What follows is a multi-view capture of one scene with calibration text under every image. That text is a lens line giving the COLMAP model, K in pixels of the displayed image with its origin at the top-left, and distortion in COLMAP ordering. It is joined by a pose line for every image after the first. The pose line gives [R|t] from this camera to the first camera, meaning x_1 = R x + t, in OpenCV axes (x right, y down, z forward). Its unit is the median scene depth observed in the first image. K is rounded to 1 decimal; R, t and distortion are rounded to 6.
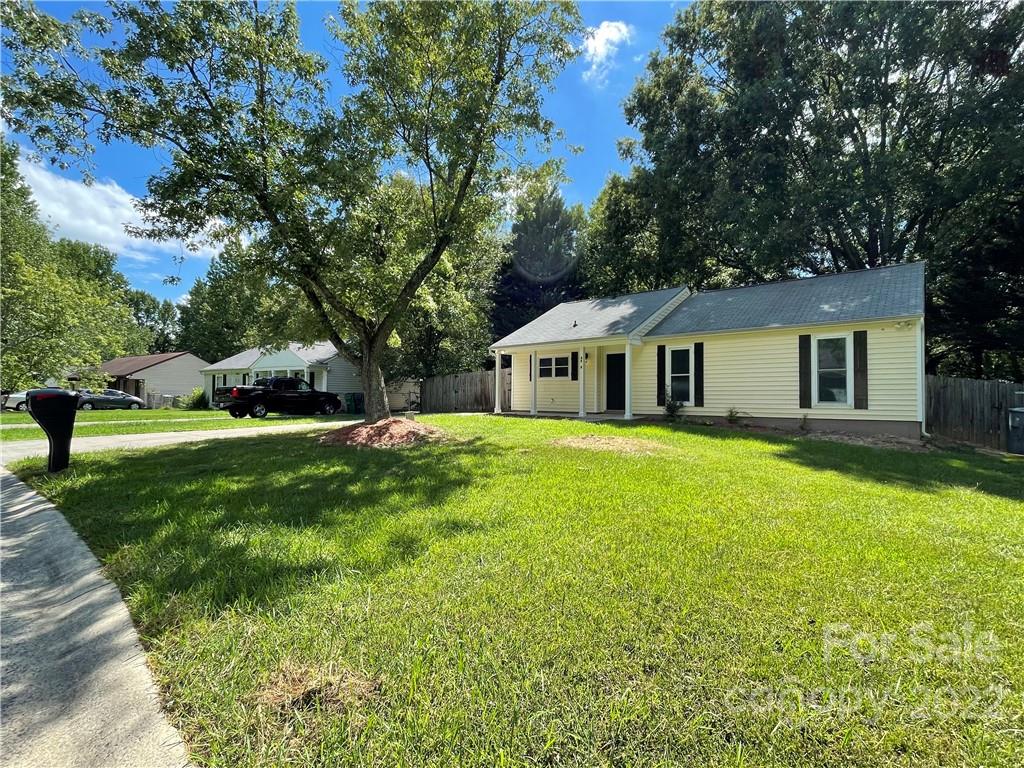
lens RADIAL K [[477.5, 0, 512.0], [0, 477.5, 384.0], [0, 0, 1]] dist [-0.000431, -0.000062]
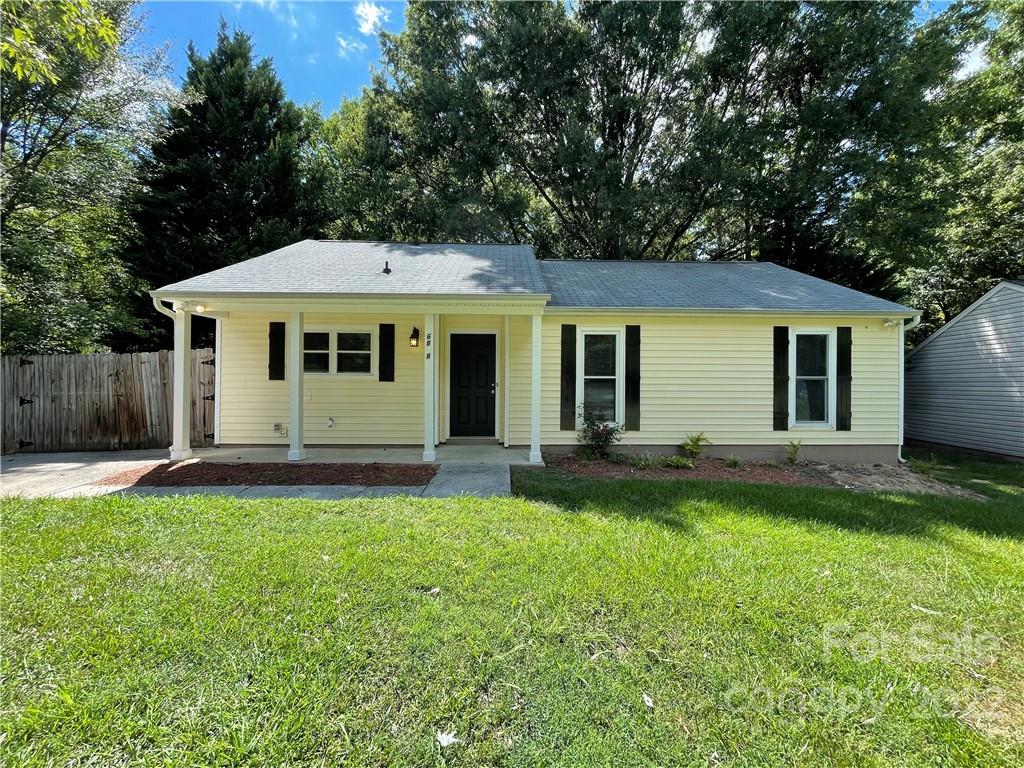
lens RADIAL K [[402.0, 0, 516.5], [0, 402.0, 378.7], [0, 0, 1]] dist [-0.001123, -0.000125]
pose [[0.730560, -0.004444, 0.682834, -0.065365], [-0.021607, 0.999328, 0.029621, -0.028750], [-0.682507, -0.036394, 0.729973, 0.682248]]
